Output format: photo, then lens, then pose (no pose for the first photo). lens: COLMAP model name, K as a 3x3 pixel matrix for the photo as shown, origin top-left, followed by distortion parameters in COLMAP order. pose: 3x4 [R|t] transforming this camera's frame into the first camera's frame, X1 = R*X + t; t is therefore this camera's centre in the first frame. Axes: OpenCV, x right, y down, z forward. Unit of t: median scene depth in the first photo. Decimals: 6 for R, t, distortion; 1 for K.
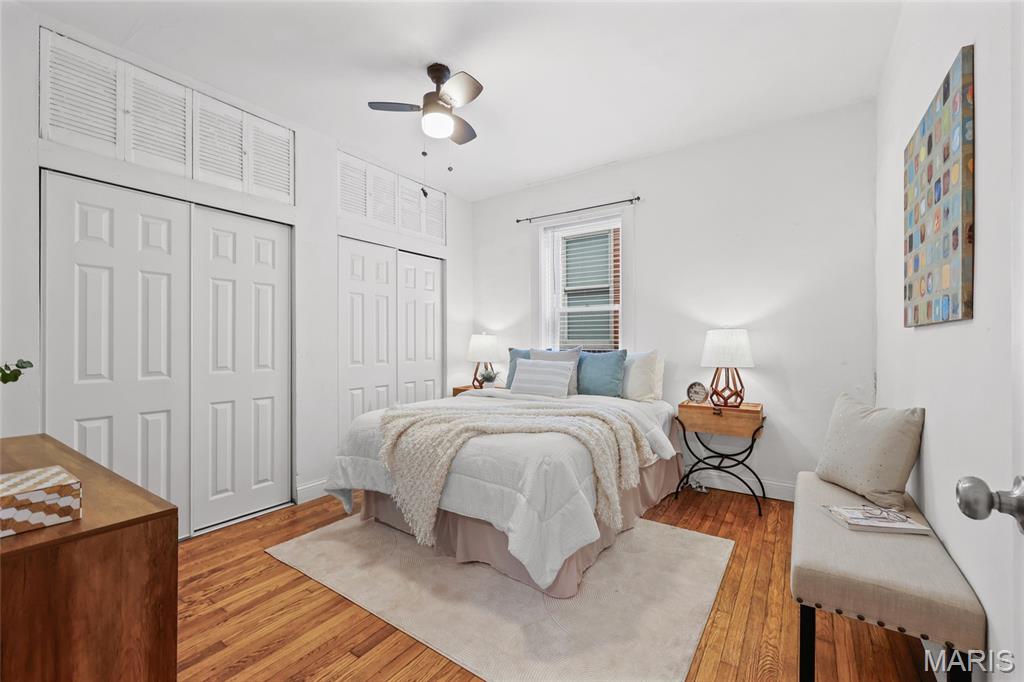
lens RADIAL K [[419.6, 0, 498.3], [0, 419.6, 339.4], [0, 0, 1]] dist [-0.002129, 0.000421]
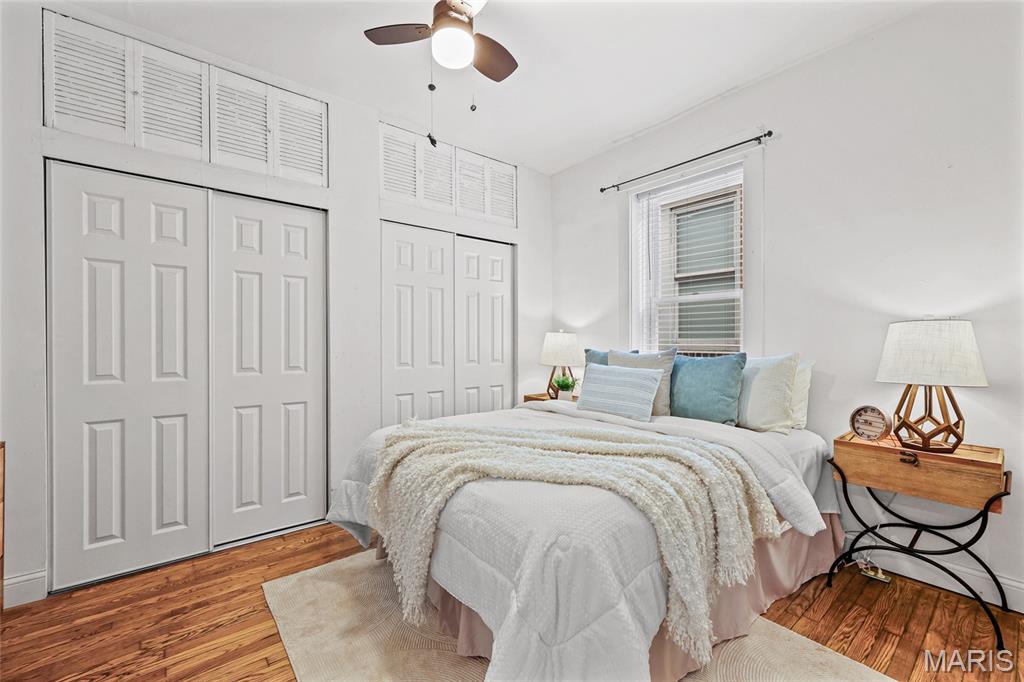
lens RADIAL K [[419.6, 0, 505.7], [0, 419.6, 343.4], [0, 0, 1]] dist [-0.002129, 0.000421]
pose [[0.962535, 0.002785, -0.271145, 0.136138], [-0.000041, 0.999949, 0.010125, 0.002374], [0.271159, -0.009734, 0.962485, 0.283233]]
